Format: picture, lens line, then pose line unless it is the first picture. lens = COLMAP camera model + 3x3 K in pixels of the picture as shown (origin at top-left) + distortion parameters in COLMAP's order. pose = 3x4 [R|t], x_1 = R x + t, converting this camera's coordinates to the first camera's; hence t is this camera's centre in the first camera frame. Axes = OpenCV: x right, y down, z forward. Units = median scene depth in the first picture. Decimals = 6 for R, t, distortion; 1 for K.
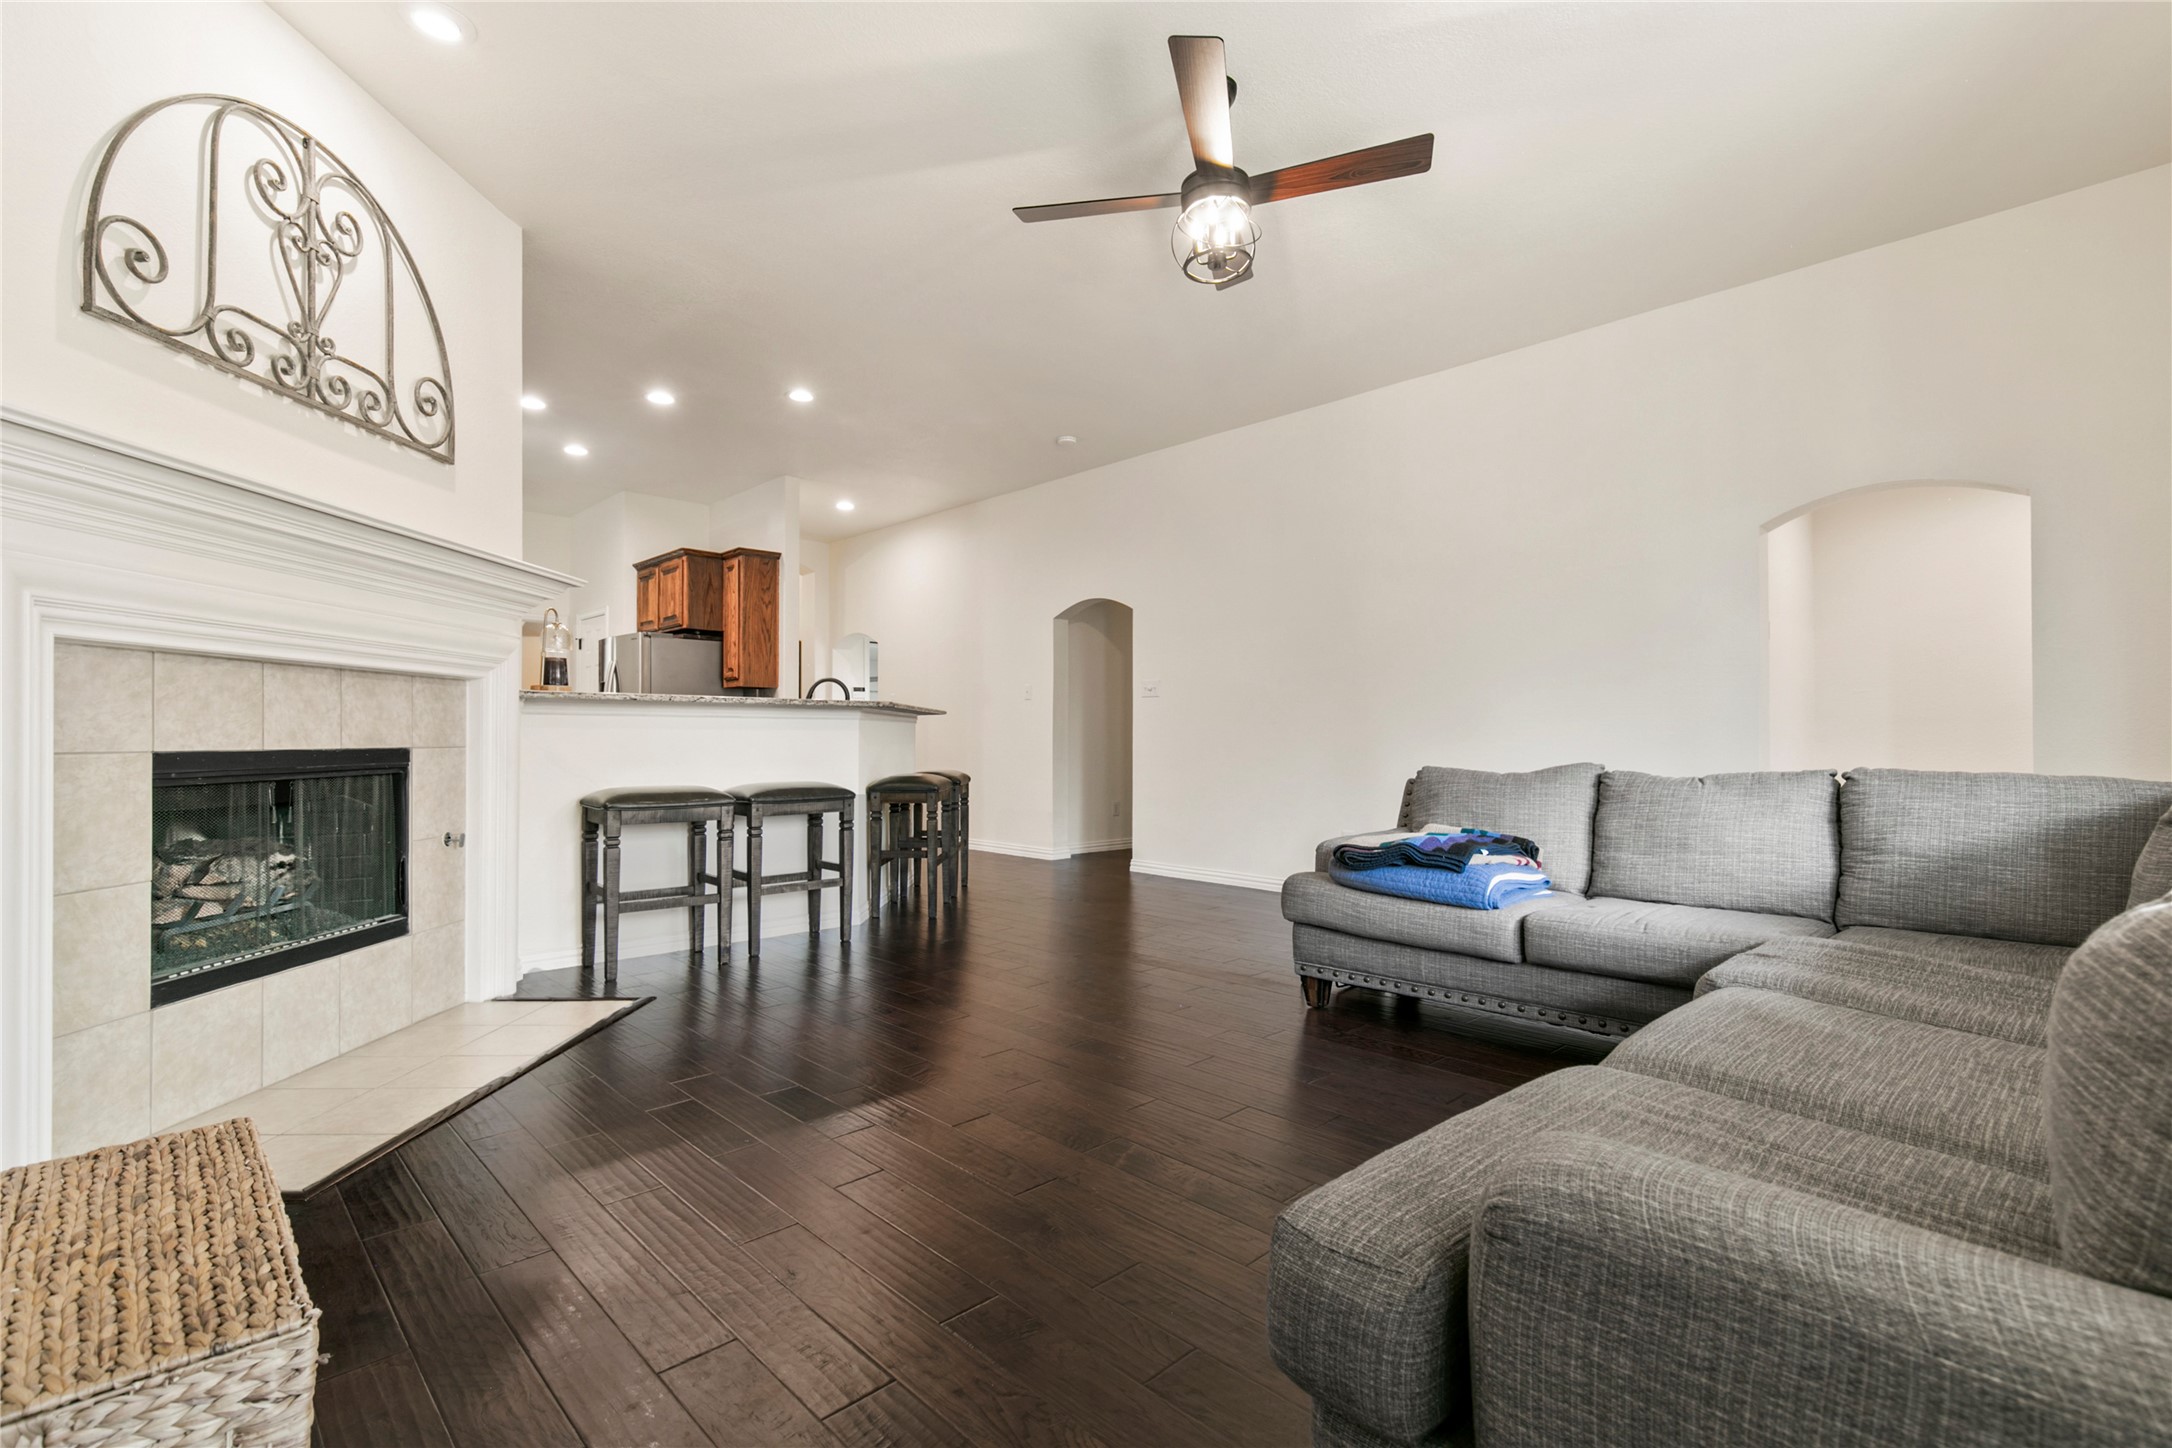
lens RADIAL K [[980.2, 0, 1077.4], [0, 980.2, 728.1], [0, 0, 1]] dist [0.012323, -0.002191]
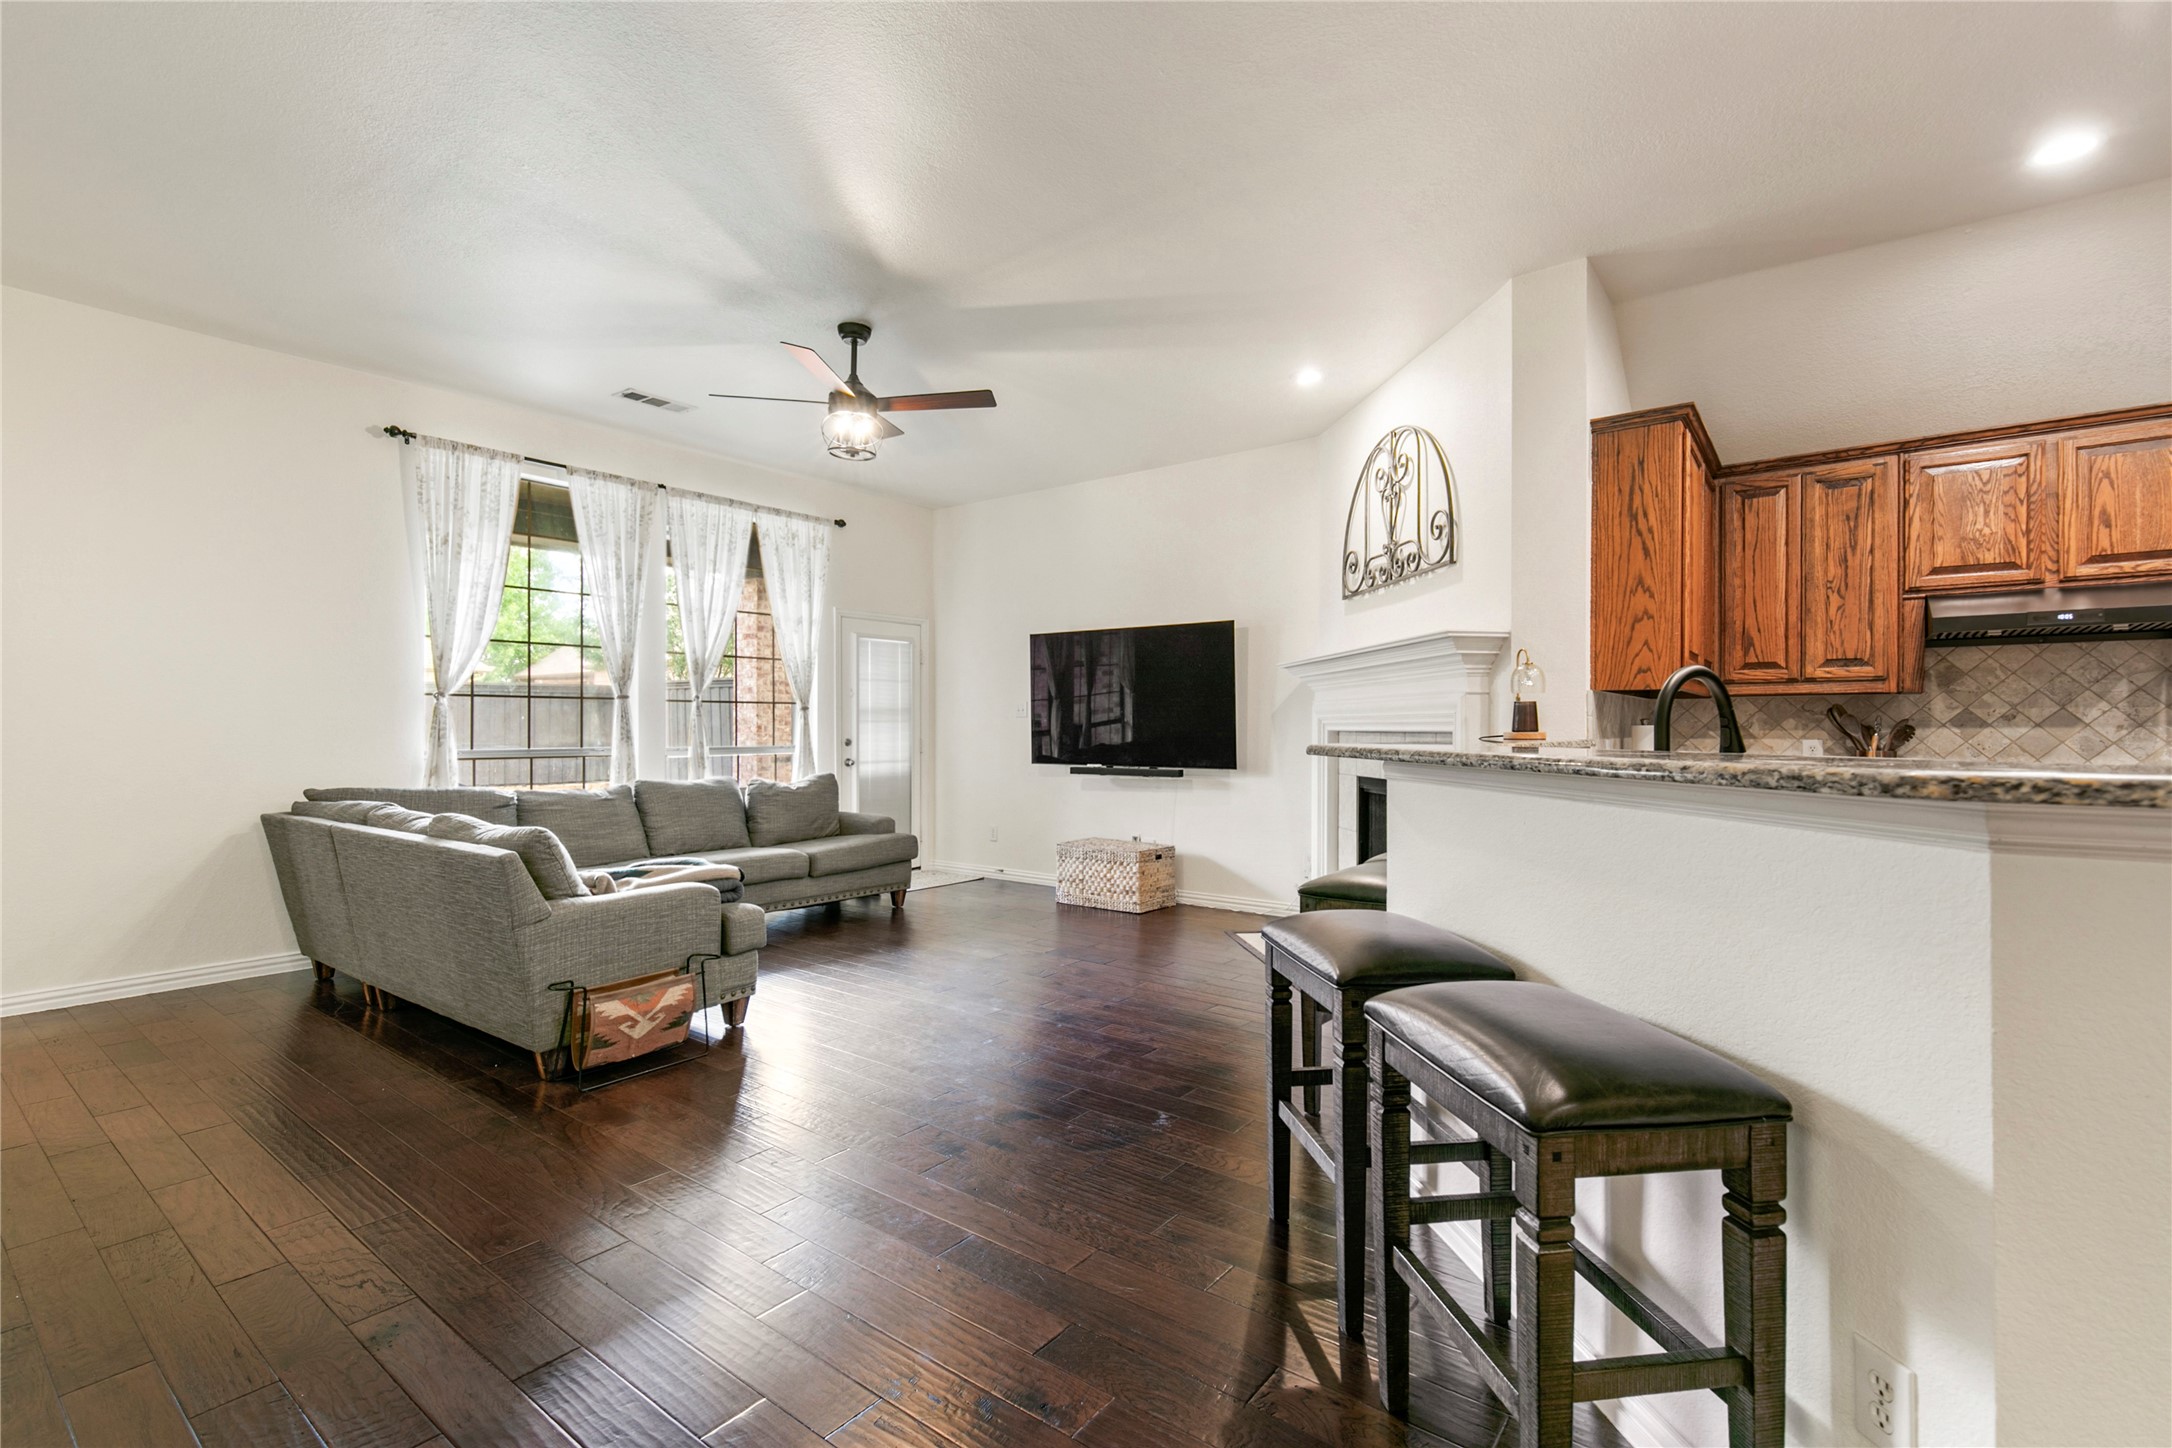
lens RADIAL K [[980.2, 0, 1091.6], [0, 980.2, 727.1], [0, 0, 1]] dist [0.012323, -0.002191]
pose [[-0.987519, -0.001979, -0.157486, 0.023911], [-0.000191, 0.999935, -0.011367, -0.052668], [0.157499, -0.011195, -0.987456, 2.629830]]
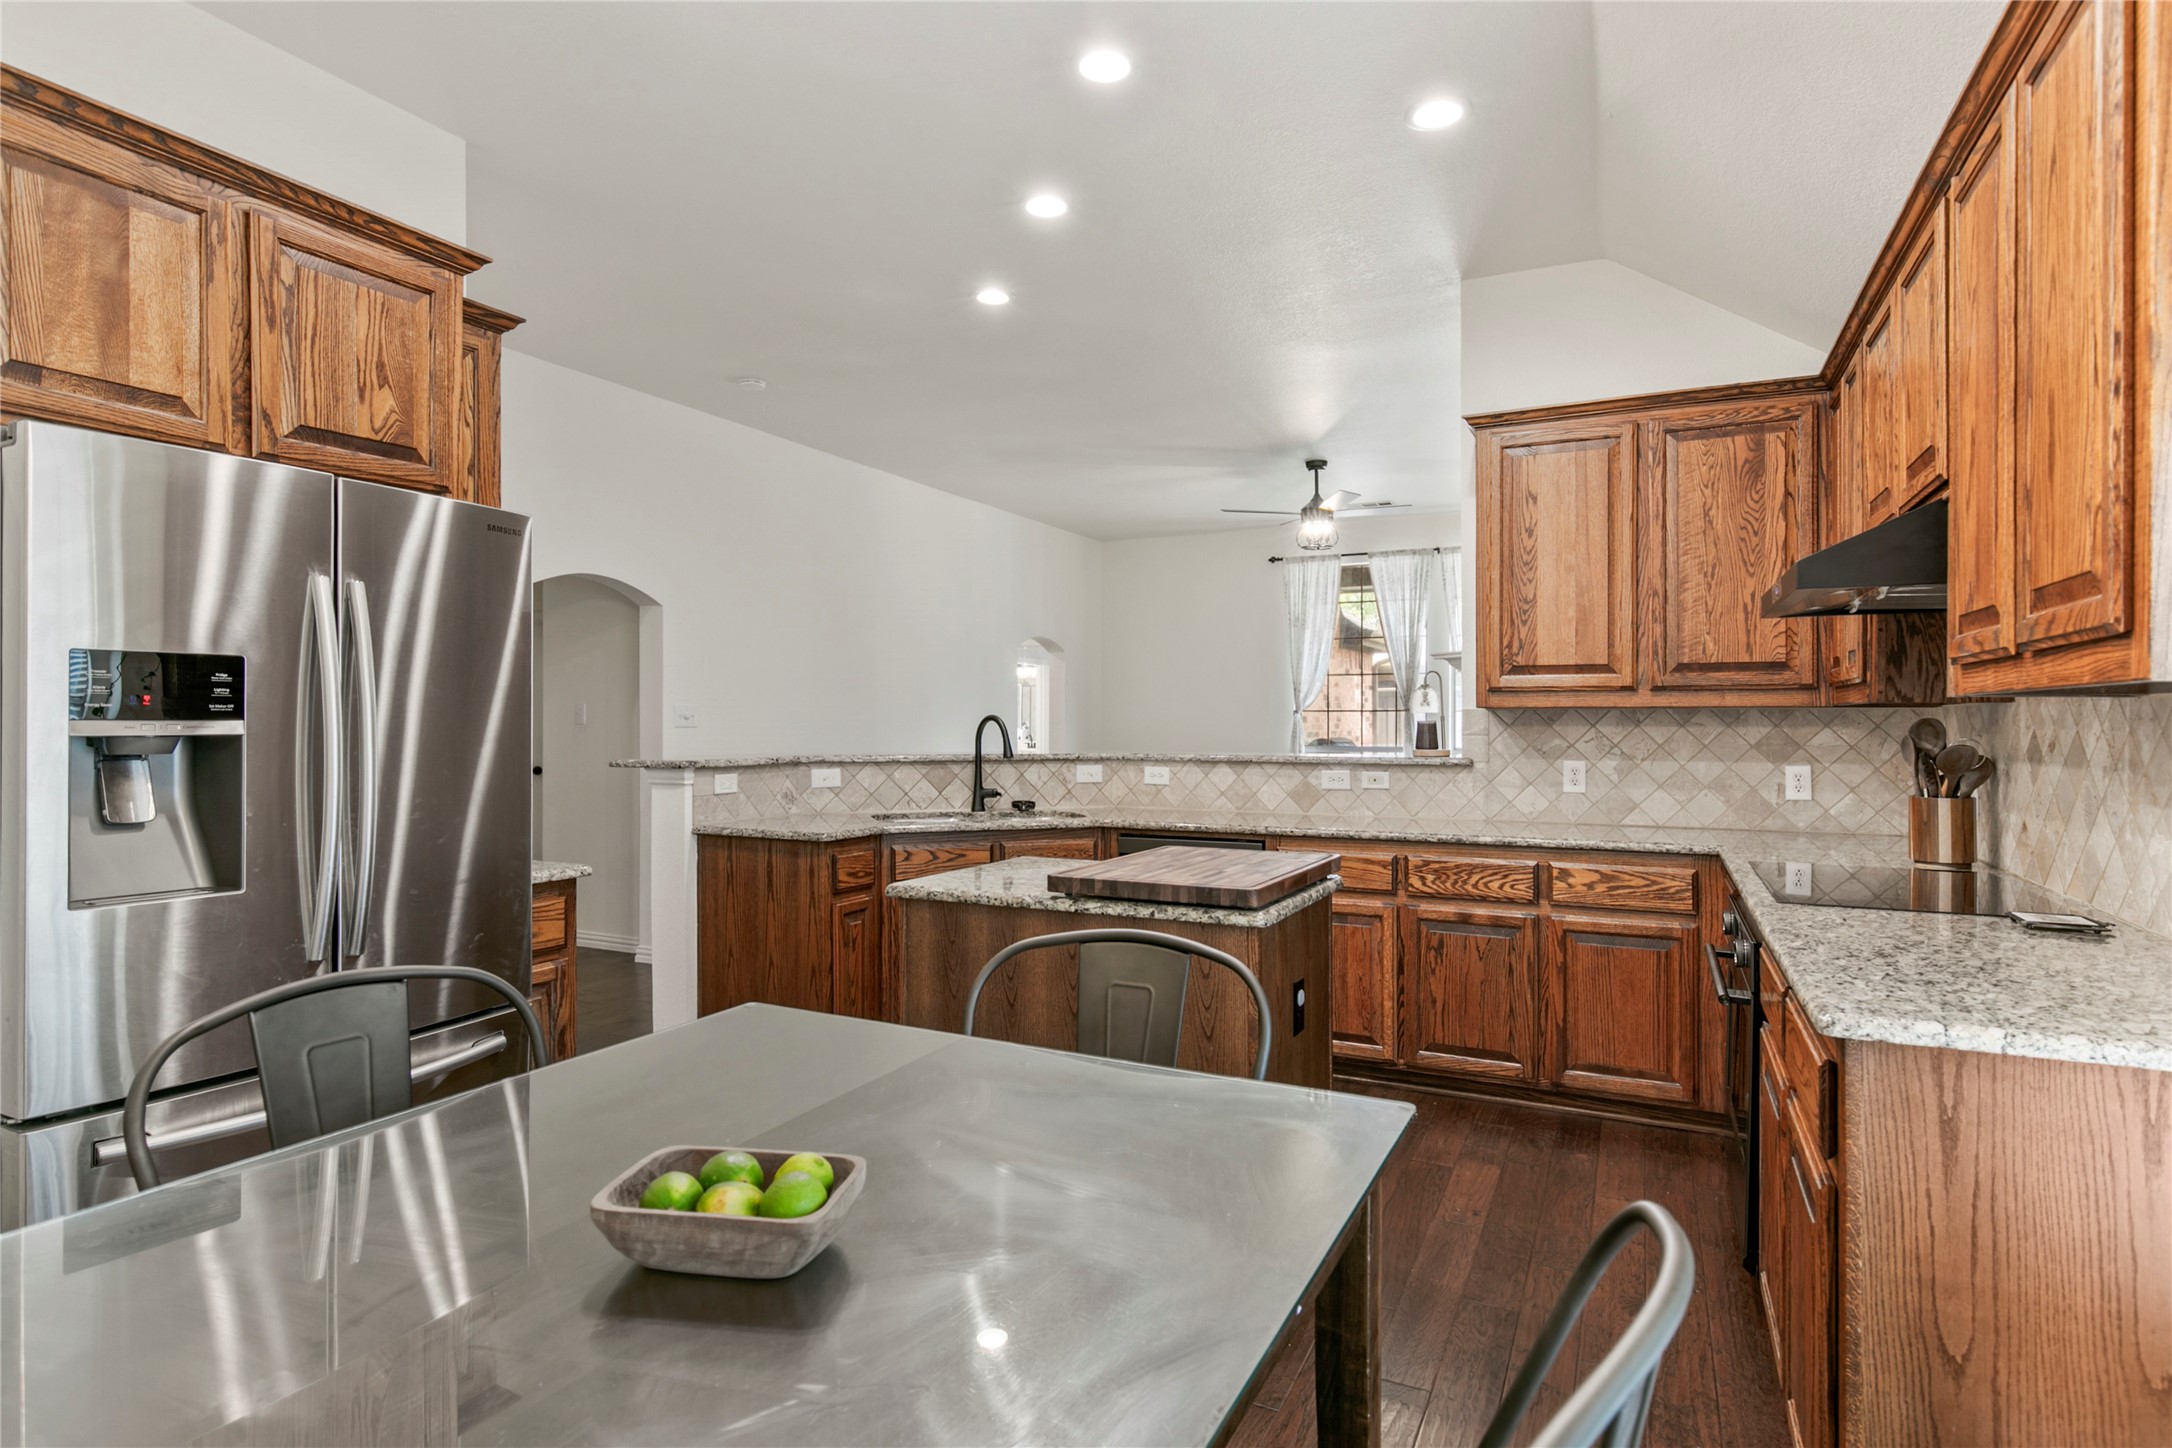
lens RADIAL K [[1106.7, 0, 1064.8], [0, 1106.7, 716.1], [0, 0, 1]] dist [-0.000592, -0.000052]
pose [[-0.335057, 0.001024, 0.942197, -2.053778], [-0.008919, 0.999951, -0.004258, -0.096938], [-0.942155, -0.009830, -0.335032, 2.443272]]
